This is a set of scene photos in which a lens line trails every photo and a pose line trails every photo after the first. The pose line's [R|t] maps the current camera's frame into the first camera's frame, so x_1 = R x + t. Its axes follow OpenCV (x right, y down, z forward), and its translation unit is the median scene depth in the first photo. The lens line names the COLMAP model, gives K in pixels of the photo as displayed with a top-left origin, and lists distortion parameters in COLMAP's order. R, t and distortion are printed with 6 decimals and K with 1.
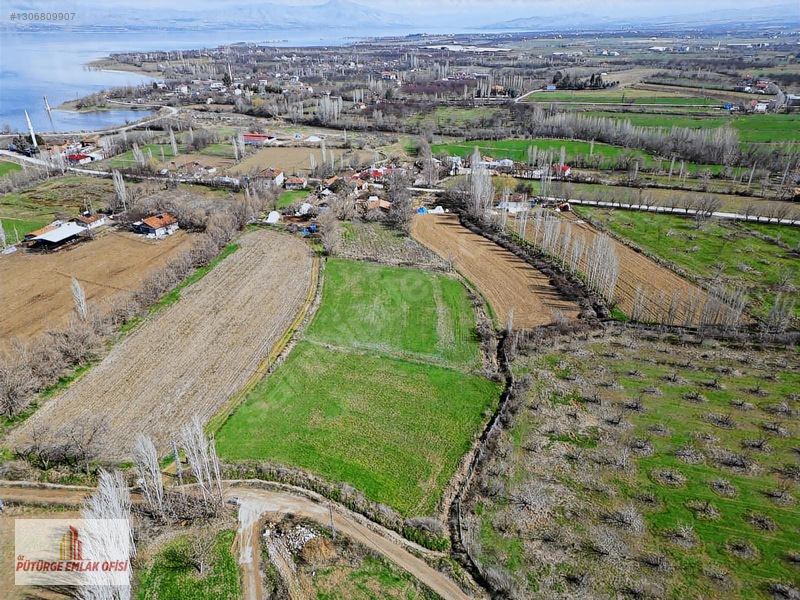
lens RADIAL K [[556.3, 0, 398.0], [0, 556.3, 299.8], [0, 0, 1]] dist [0.075647, -0.069786]
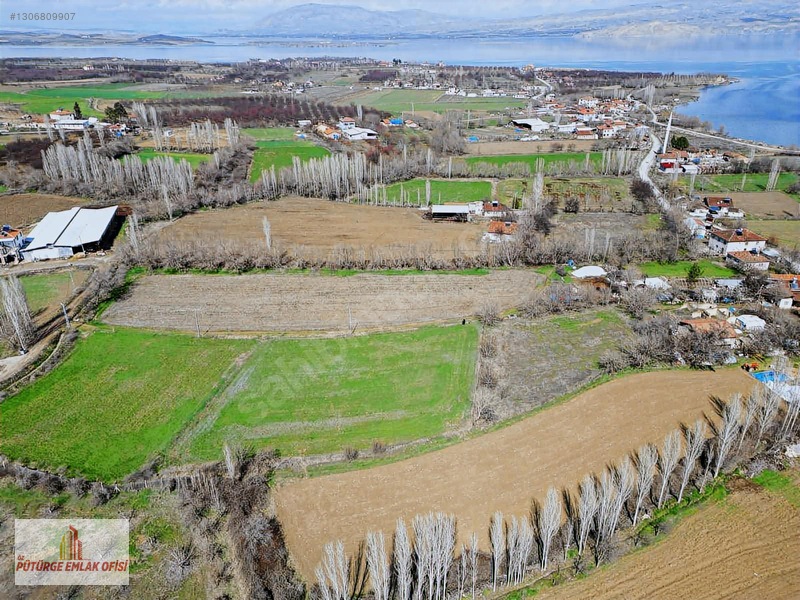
lens RADIAL K [[556.3, 0, 398.0], [0, 556.3, 299.8], [0, 0, 1]] dist [0.075647, -0.069786]
pose [[0.172010, 0.427659, -0.887423, 0.416915], [-0.426084, 0.844523, 0.324396, -0.240742], [0.888180, 0.322318, 0.327485, 0.488456]]
